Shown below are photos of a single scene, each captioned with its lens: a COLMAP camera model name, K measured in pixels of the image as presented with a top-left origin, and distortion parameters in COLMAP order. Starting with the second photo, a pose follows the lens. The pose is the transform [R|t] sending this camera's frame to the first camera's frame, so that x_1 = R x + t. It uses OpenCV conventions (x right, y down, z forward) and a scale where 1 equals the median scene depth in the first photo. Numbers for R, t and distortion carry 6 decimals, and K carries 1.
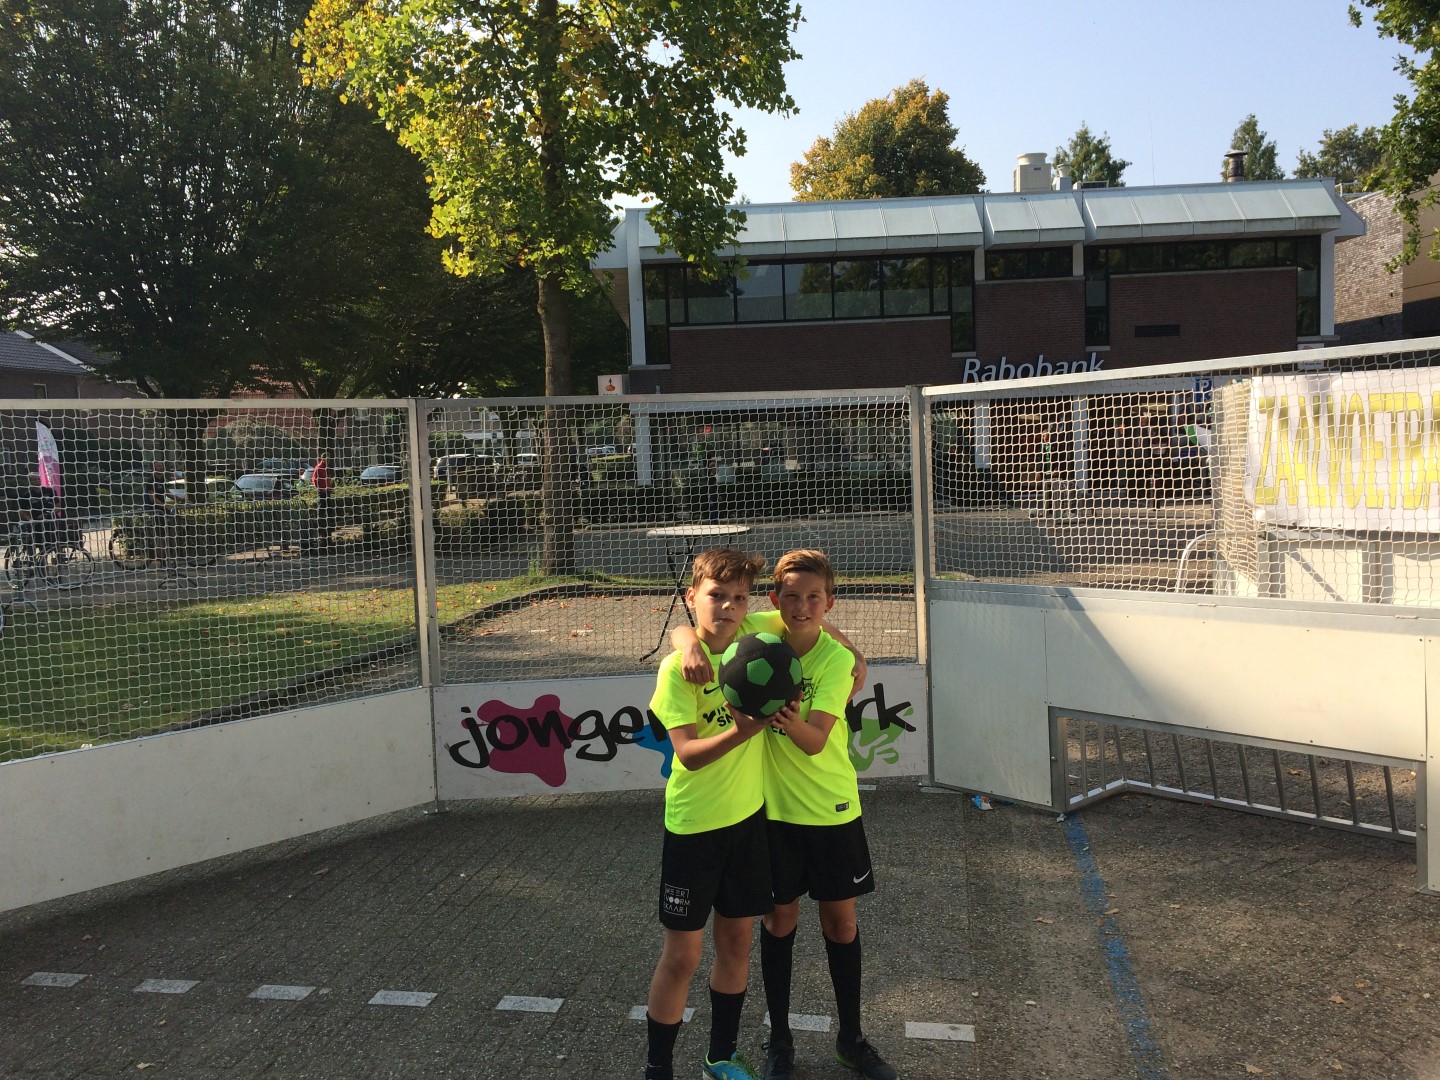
lens RADIAL K [[1227.6, 0, 713.2], [0, 1227.6, 529.7], [0, 0, 1]] dist [0.141479, -0.204850]
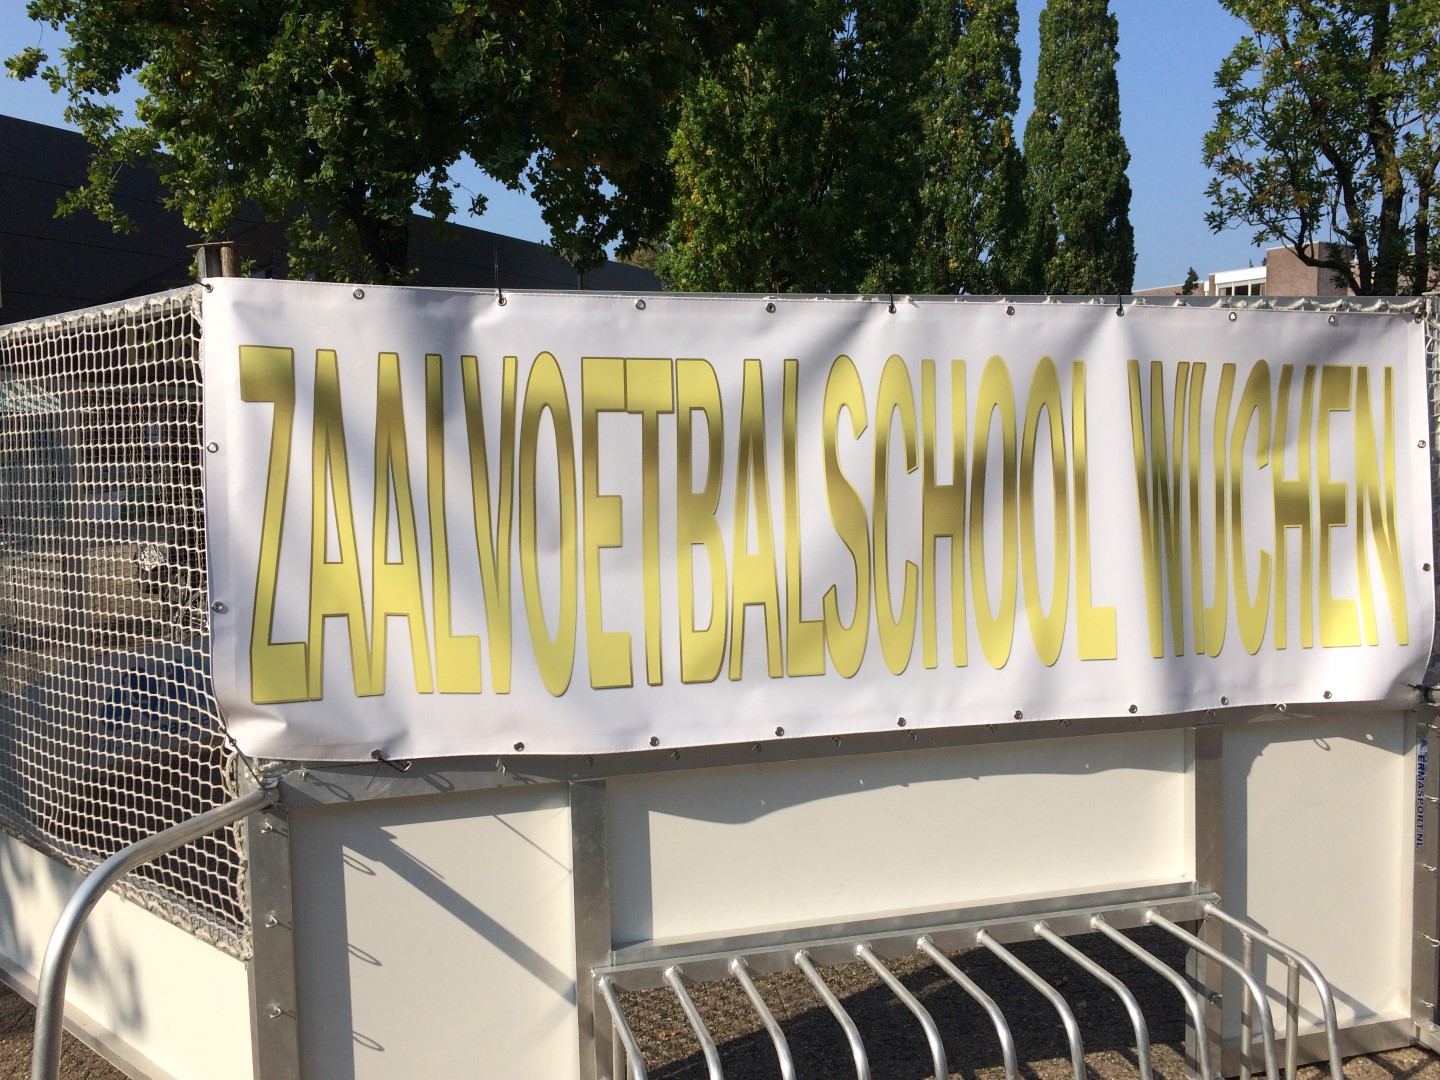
lens RADIAL K [[1227.6, 0, 713.2], [0, 1227.6, 529.7], [0, 0, 1]] dist [0.141479, -0.204850]
pose [[0.452531, -0.047198, 0.890499, 0.106528], [0.051969, 0.998297, 0.026502, -0.030832], [-0.890233, 0.034285, 0.454213, 0.369795]]
